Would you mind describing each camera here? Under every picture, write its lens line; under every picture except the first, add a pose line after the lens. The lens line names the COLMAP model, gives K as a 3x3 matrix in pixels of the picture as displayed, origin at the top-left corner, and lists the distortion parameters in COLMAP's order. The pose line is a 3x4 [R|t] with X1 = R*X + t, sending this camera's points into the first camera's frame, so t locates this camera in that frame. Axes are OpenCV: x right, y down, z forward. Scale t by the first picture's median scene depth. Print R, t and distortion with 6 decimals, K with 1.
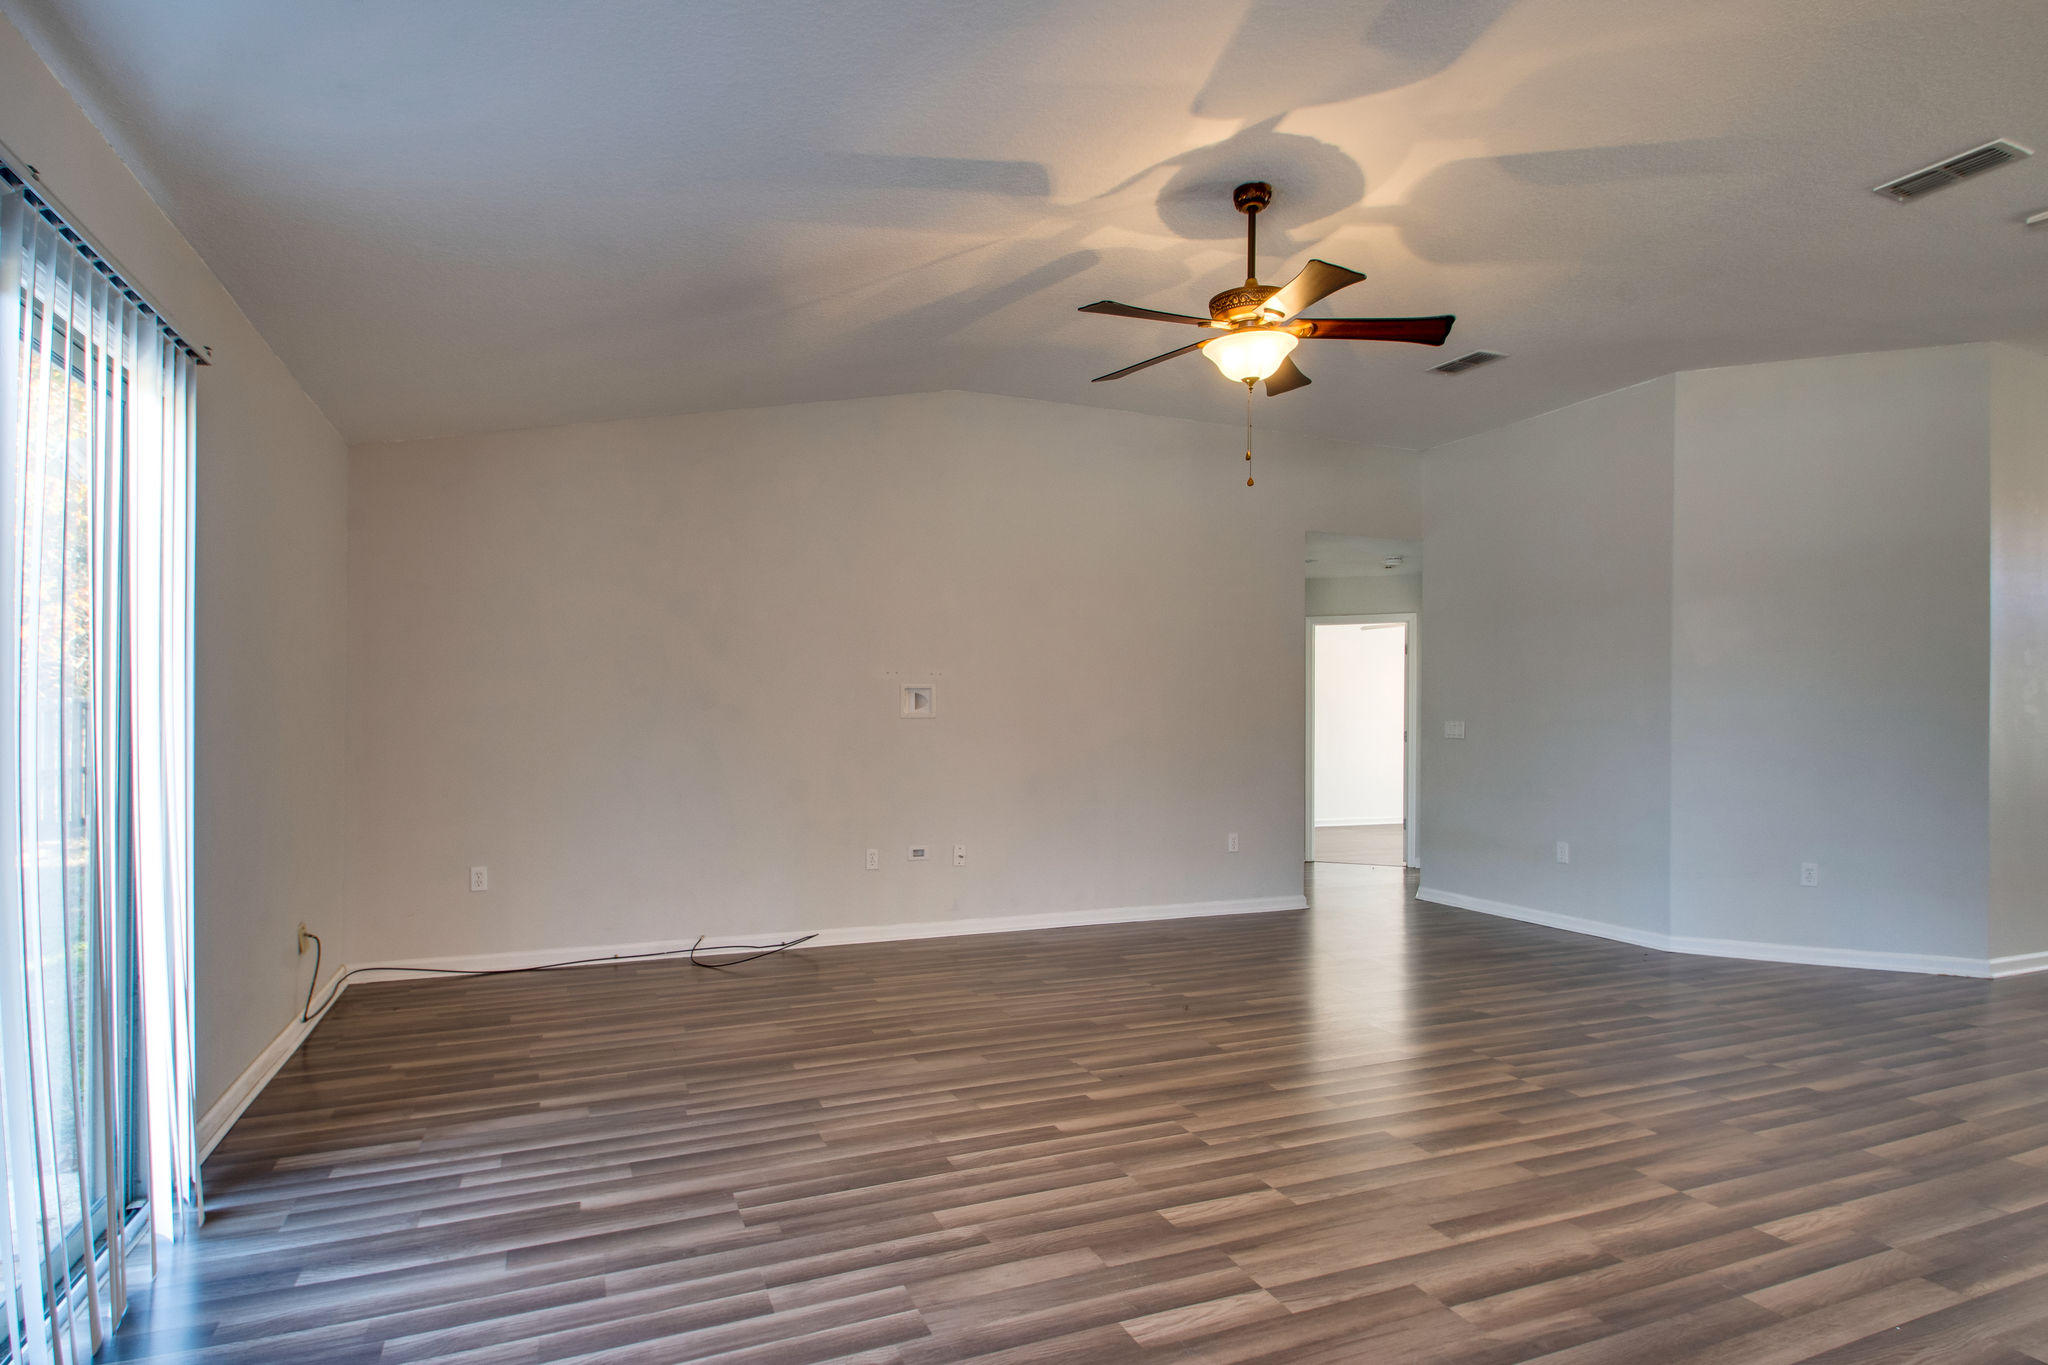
lens RADIAL K [[1053.2, 0, 994.8], [0, 1053.2, 721.6], [0, 0, 1]] dist [-0.001629, -0.000121]
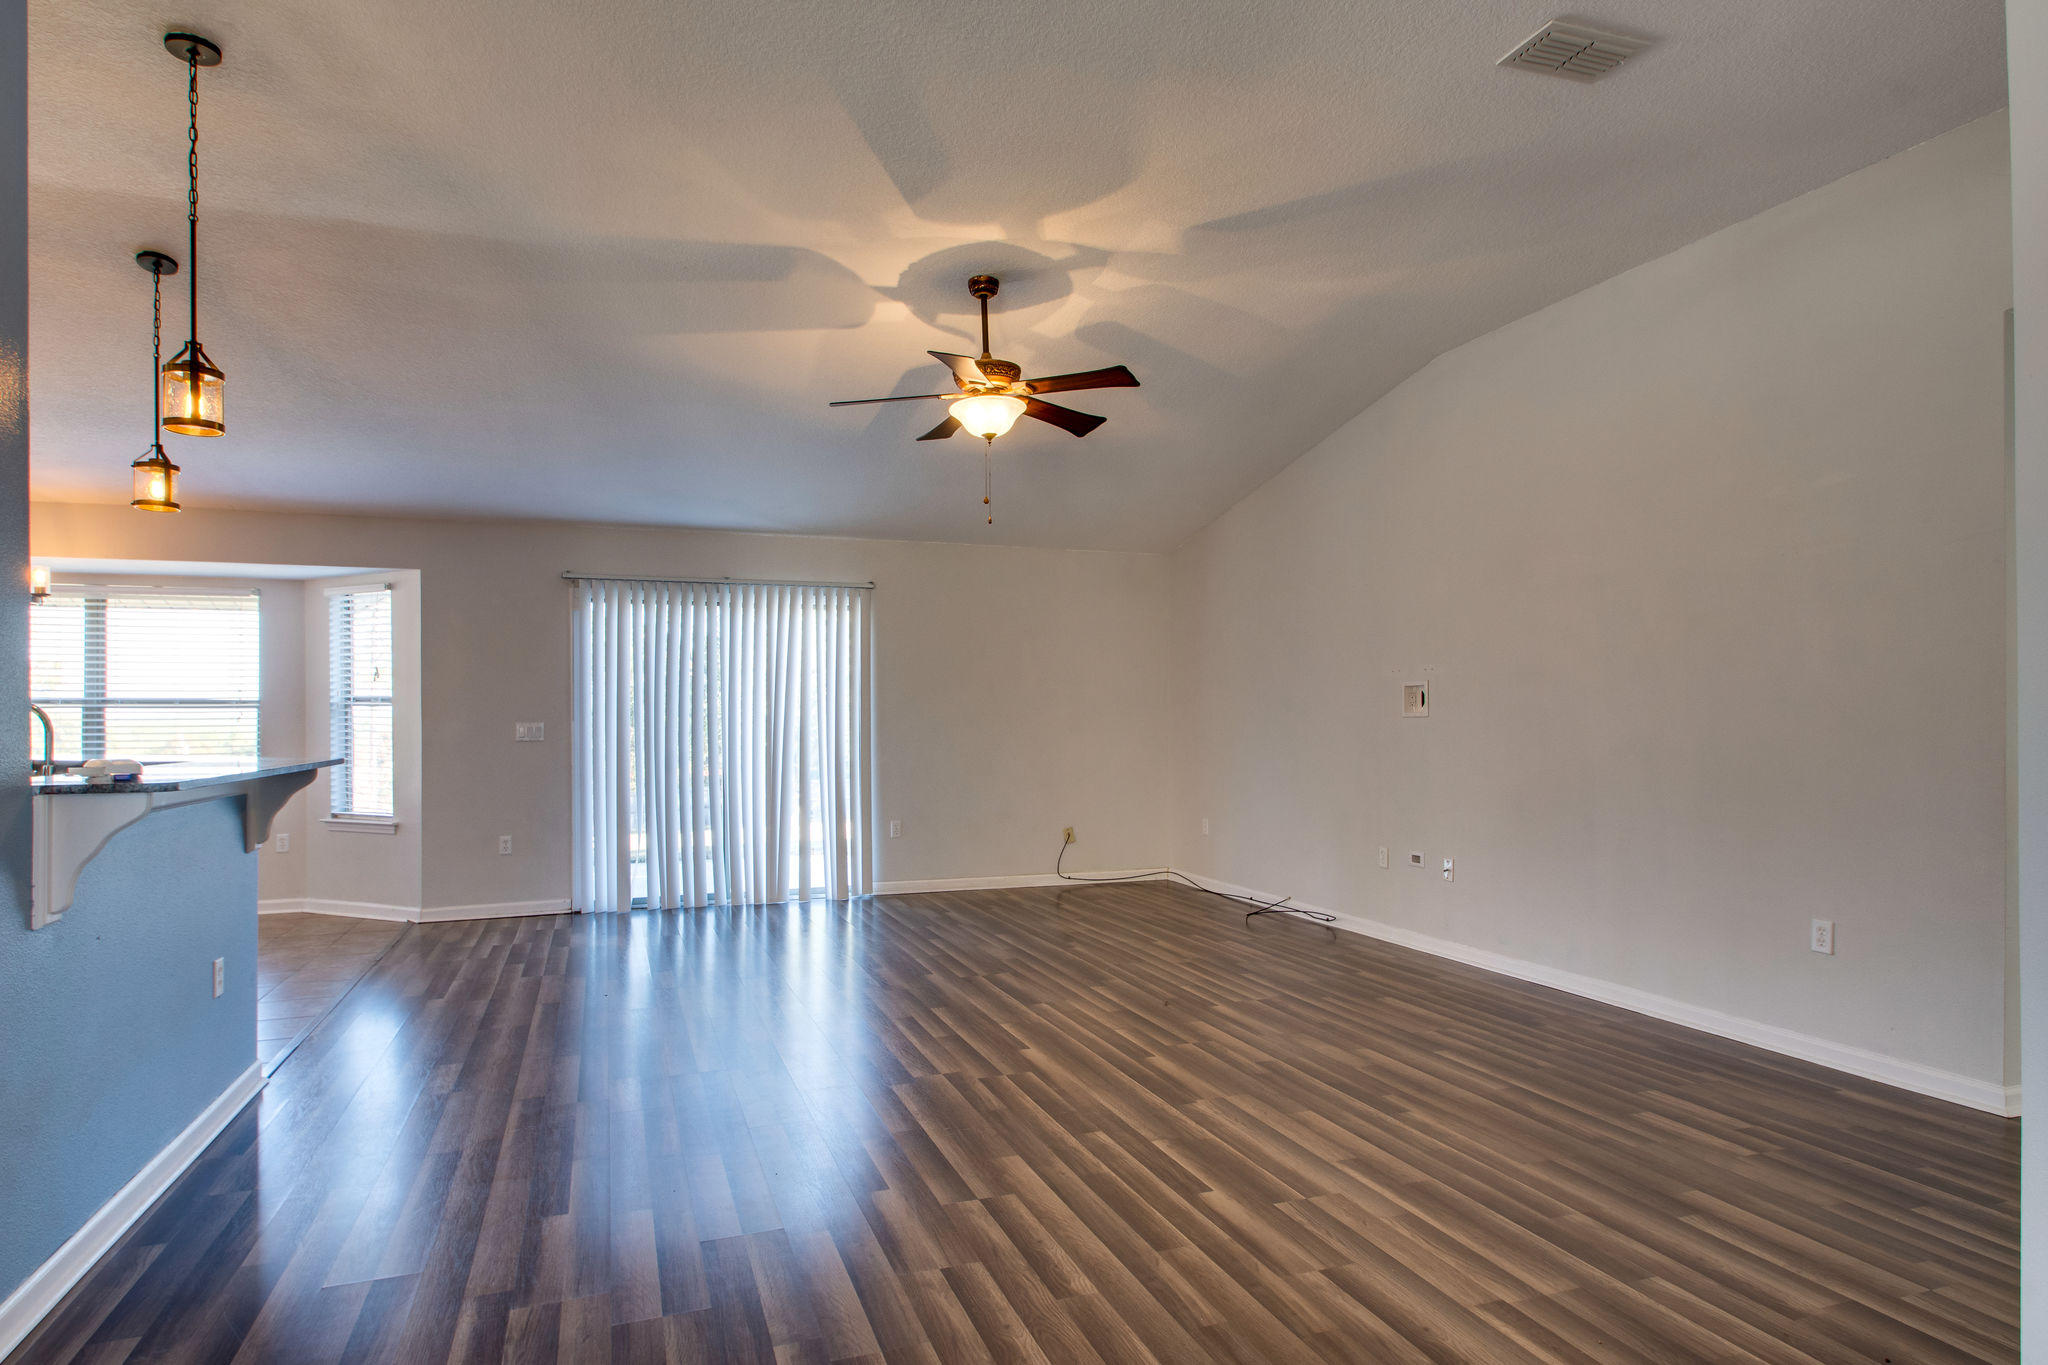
lens RADIAL K [[1152.3, 0, 1031.2], [0, 1152.3, 708.8], [0, 0, 1]] dist [-0.002845, -0.000479]
pose [[-0.026029, -0.012051, -0.999589, 1.442299], [-0.002636, 0.999925, -0.011986, 0.003554], [0.999658, 0.002323, -0.026059, 1.003450]]
